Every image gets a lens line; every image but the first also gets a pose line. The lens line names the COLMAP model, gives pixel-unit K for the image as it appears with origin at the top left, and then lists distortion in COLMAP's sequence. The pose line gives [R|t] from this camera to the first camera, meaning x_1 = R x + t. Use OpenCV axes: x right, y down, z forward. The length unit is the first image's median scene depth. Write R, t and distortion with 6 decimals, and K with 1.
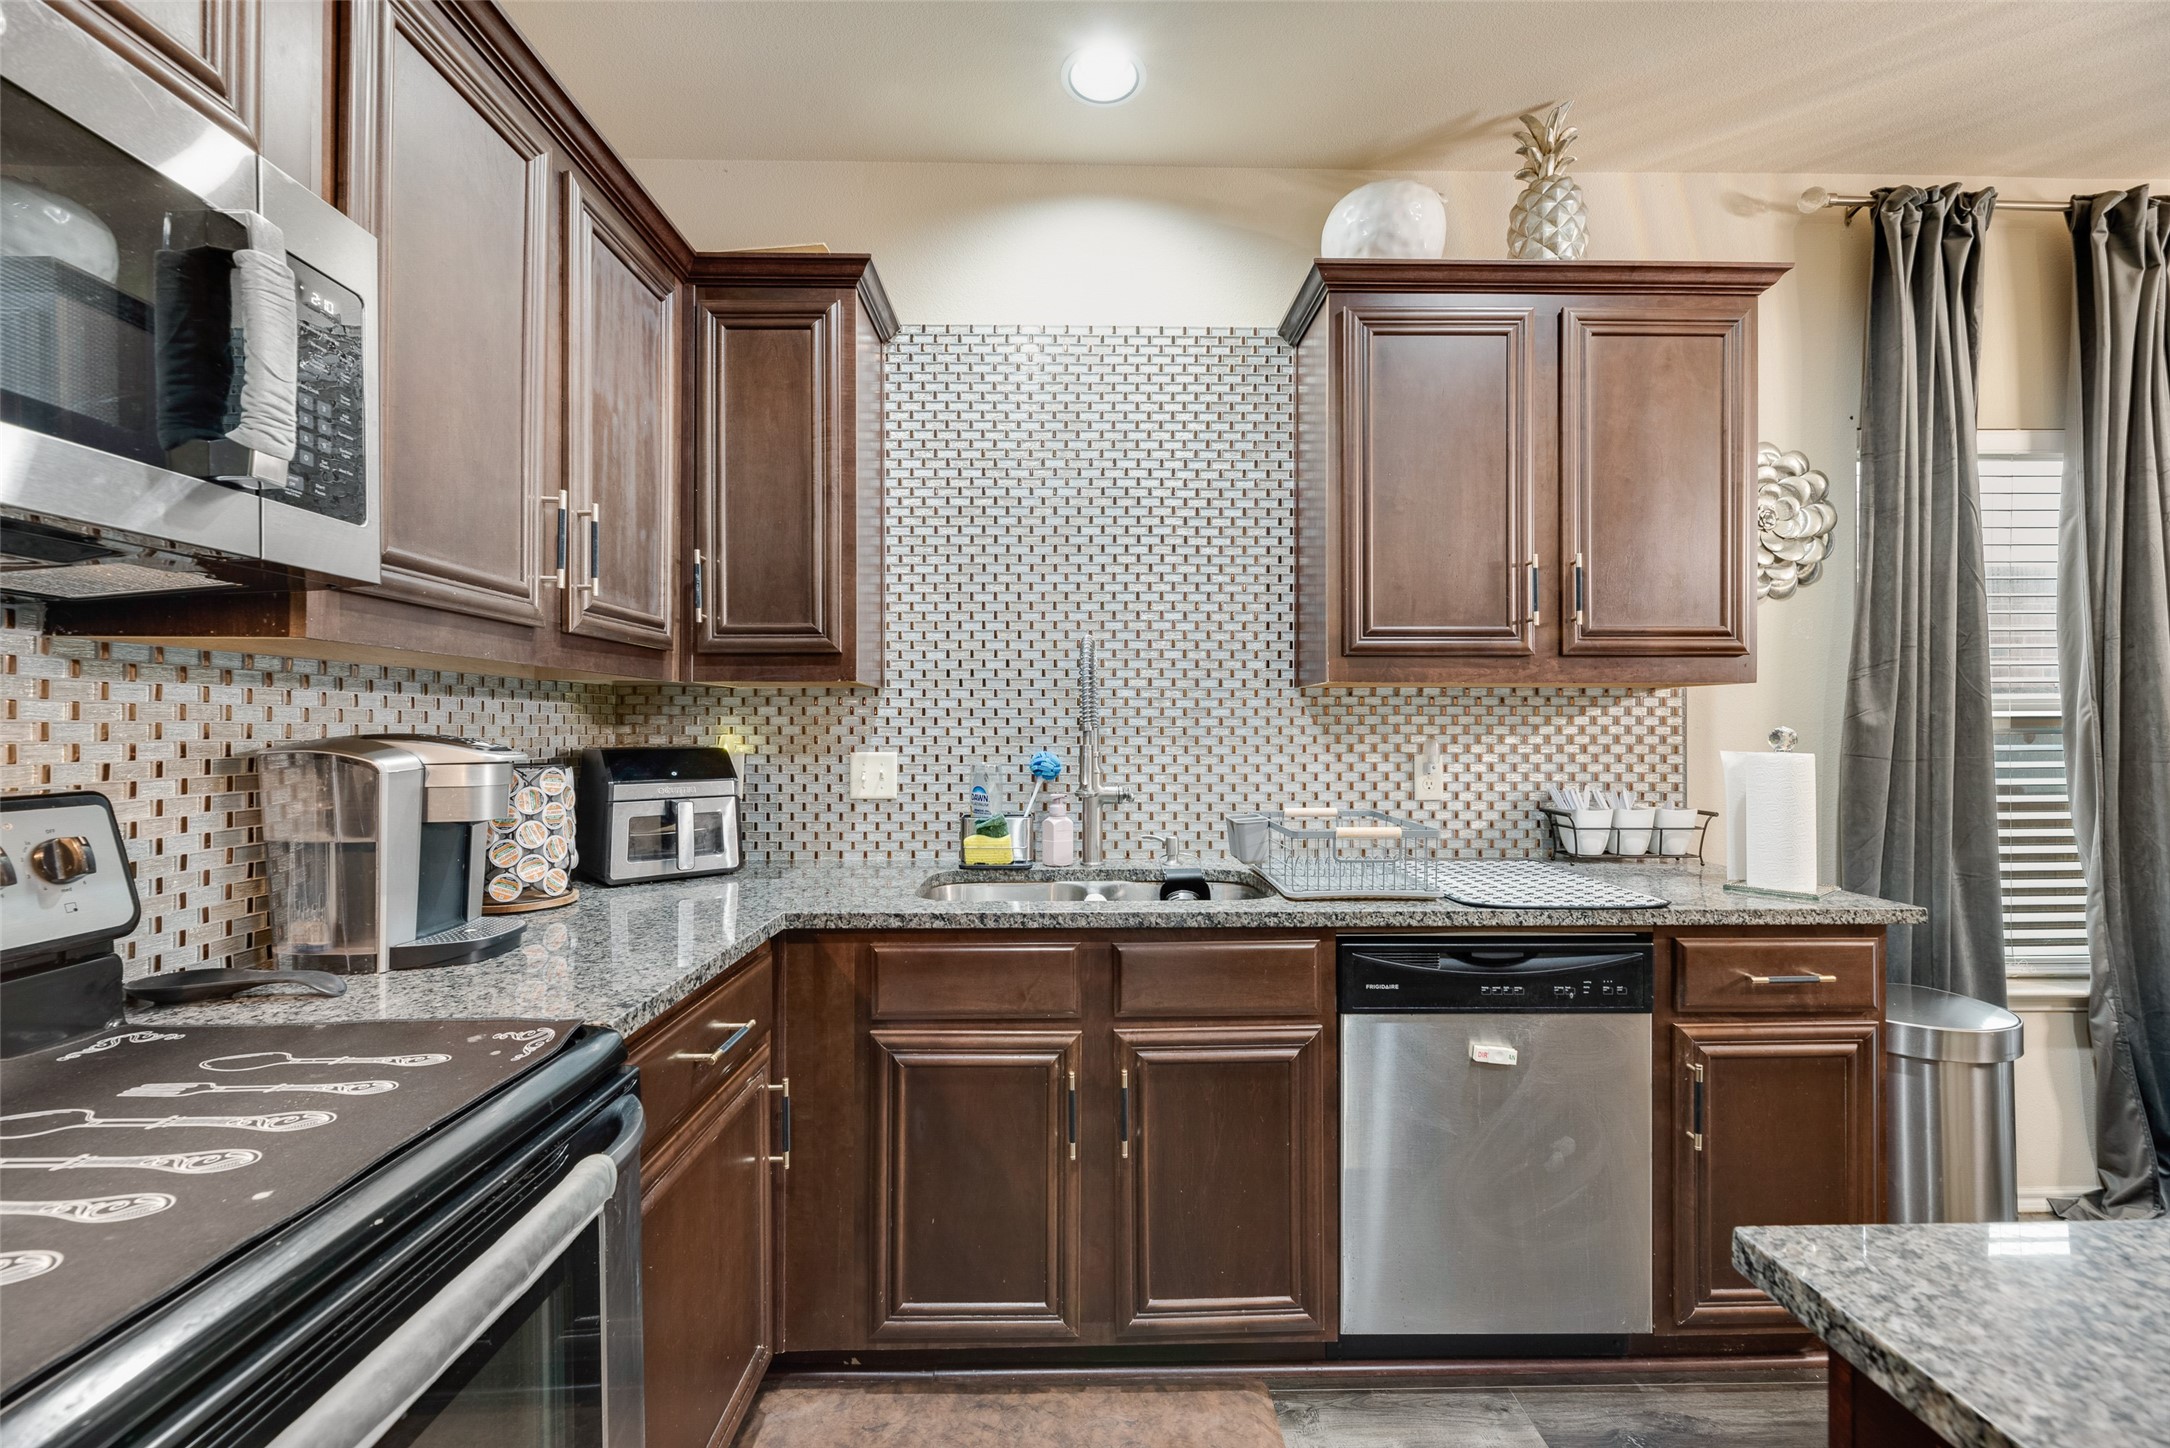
lens RADIAL K [[870.2, 0, 1085.0], [0, 870.2, 724.0], [0, 0, 1]] dist [0.000197, -0.000077]
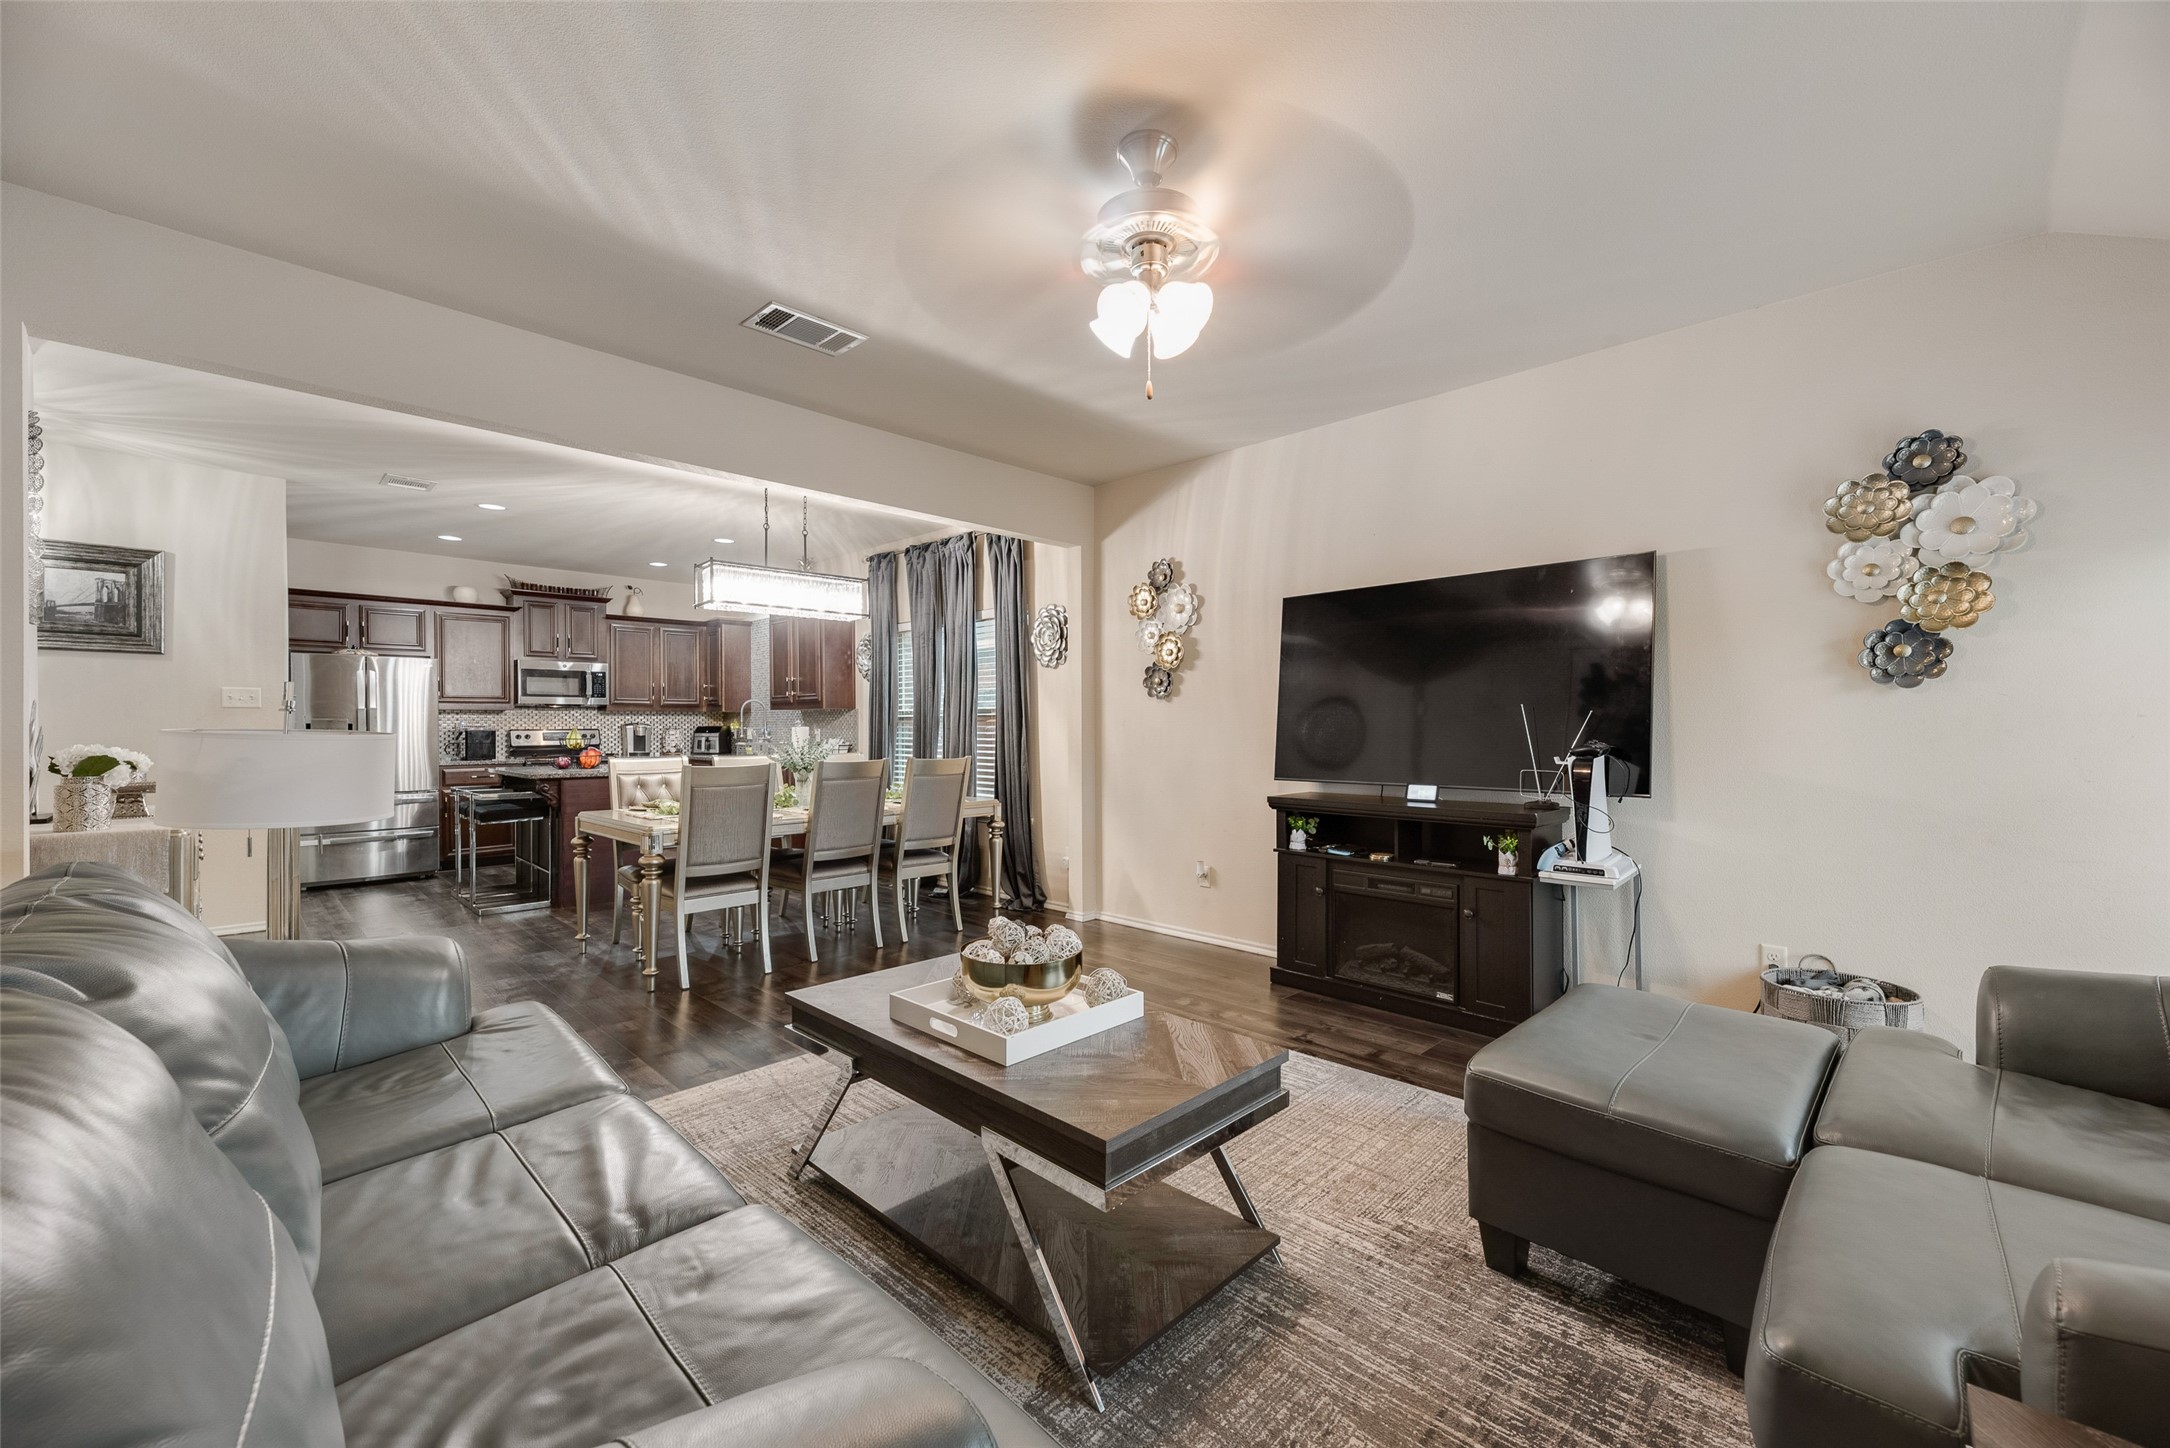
lens RADIAL K [[870.2, 0, 1085.0], [0, 870.2, 724.0], [0, 0, 1]] dist [0.000197, -0.000077]
pose [[0.688540, -0.005955, -0.725173, 4.277307], [0.008232, 0.999966, -0.000396, 0.035312], [0.725151, -0.005697, 0.688566, -0.740186]]
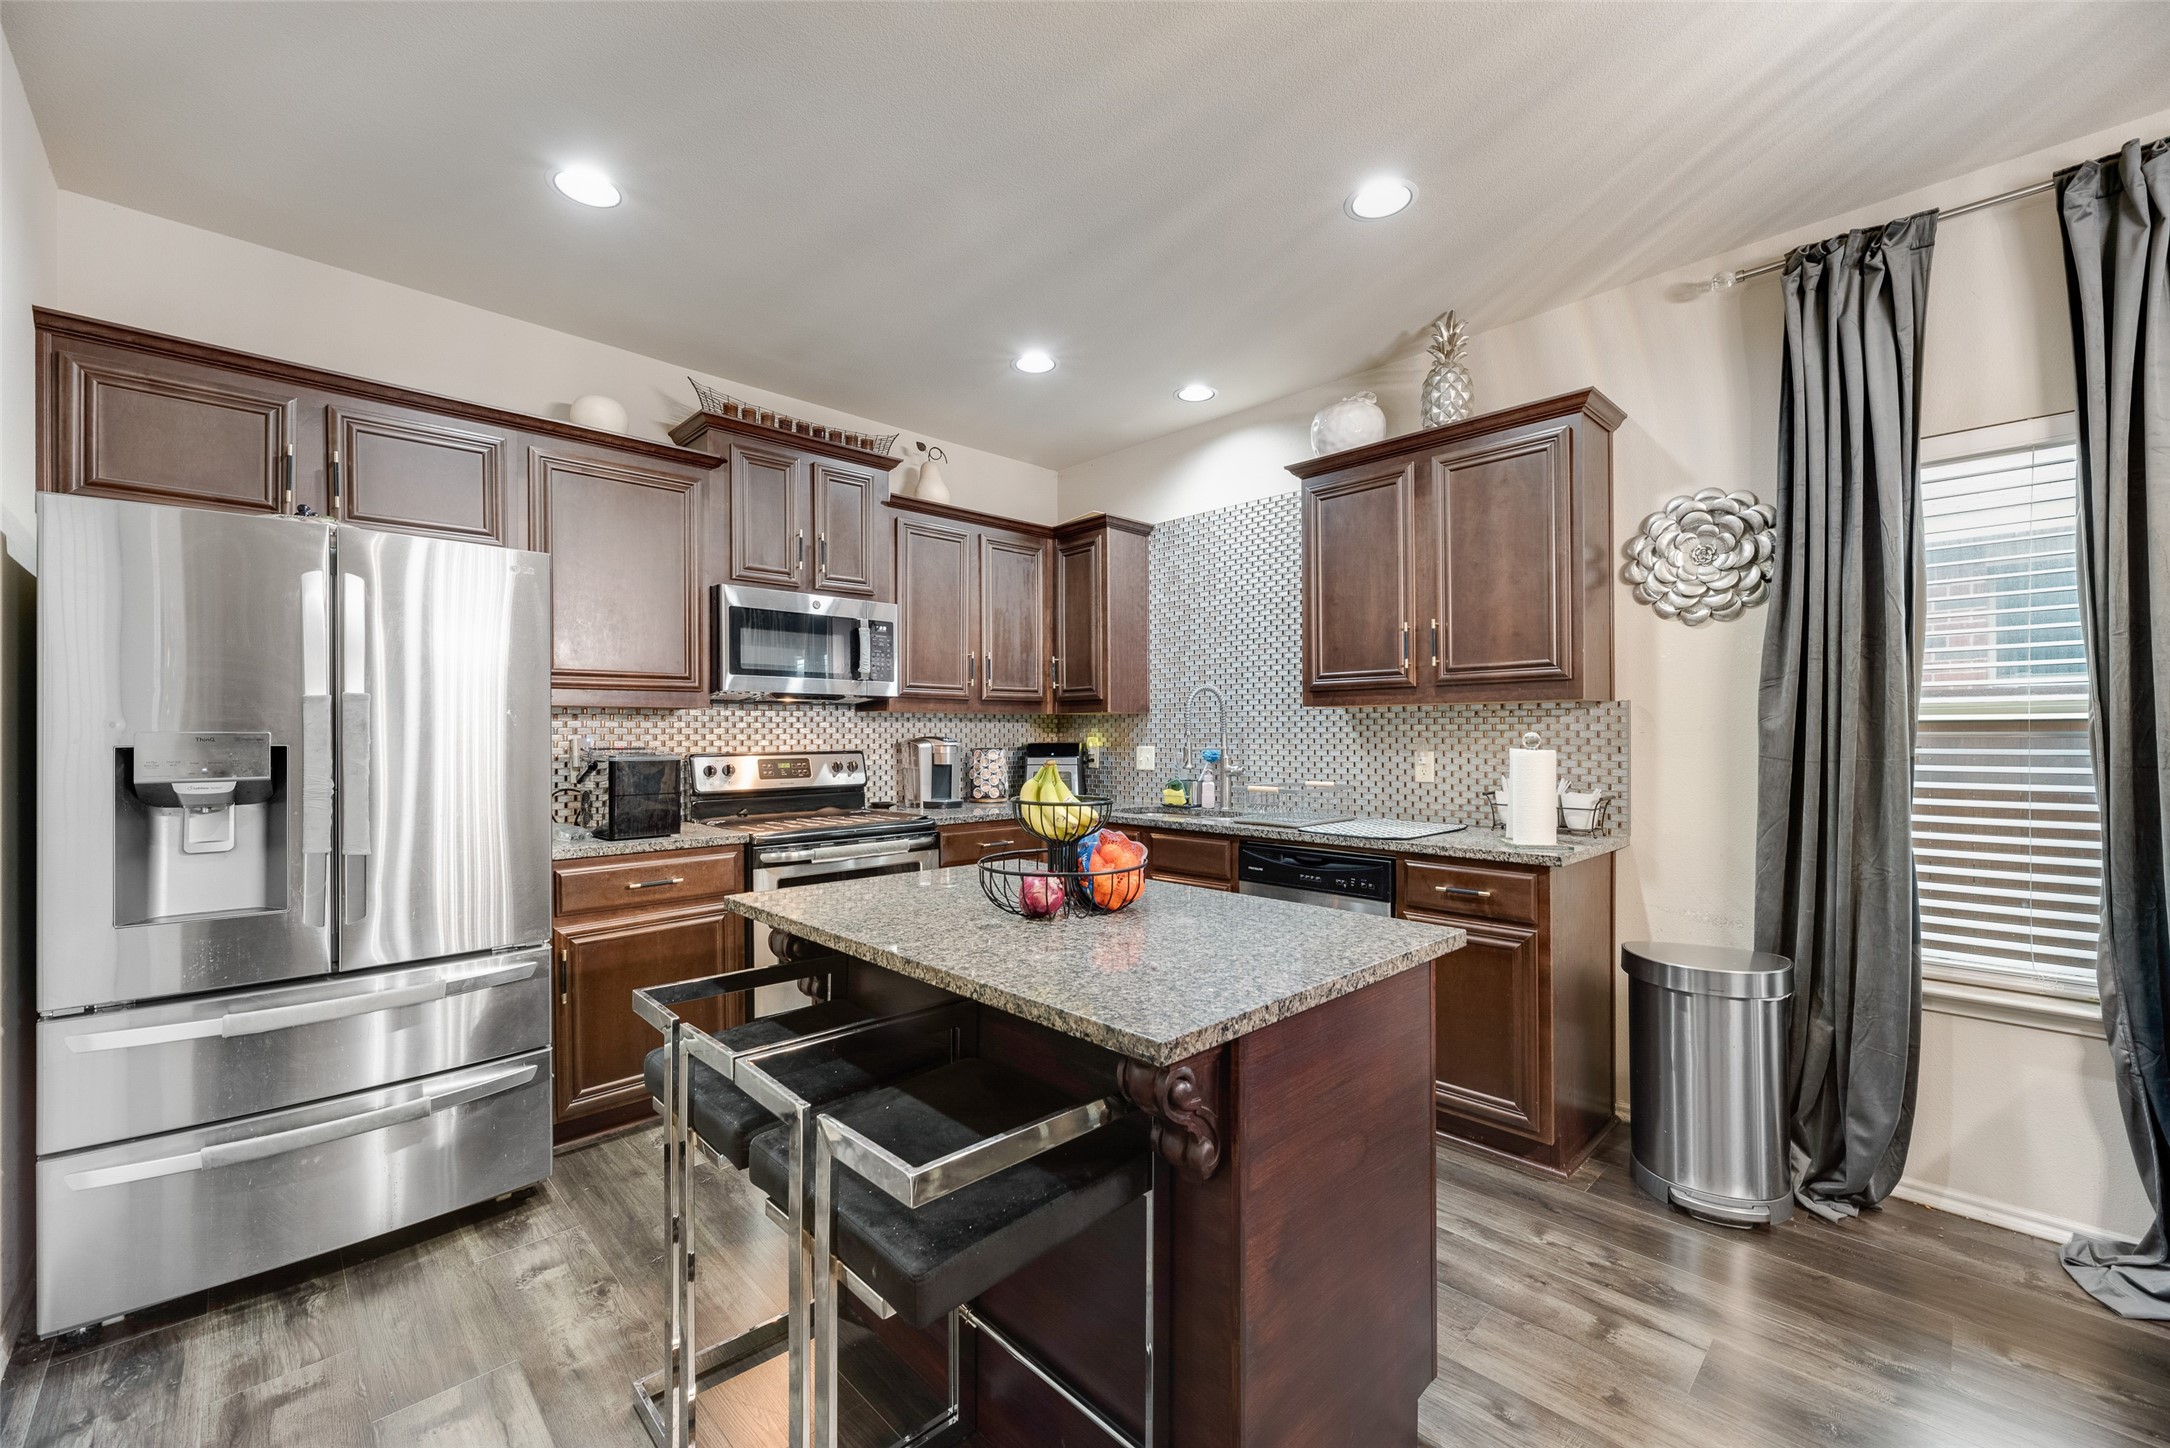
lens RADIAL K [[870.2, 0, 1085.0], [0, 870.2, 724.0], [0, 0, 1]] dist [0.000197, -0.000077]
pose [[0.678837, -0.010577, -0.734213, 1.247938], [0.006453, 0.999944, -0.008439, -0.002369], [0.734261, 0.000990, 0.678867, -0.481168]]
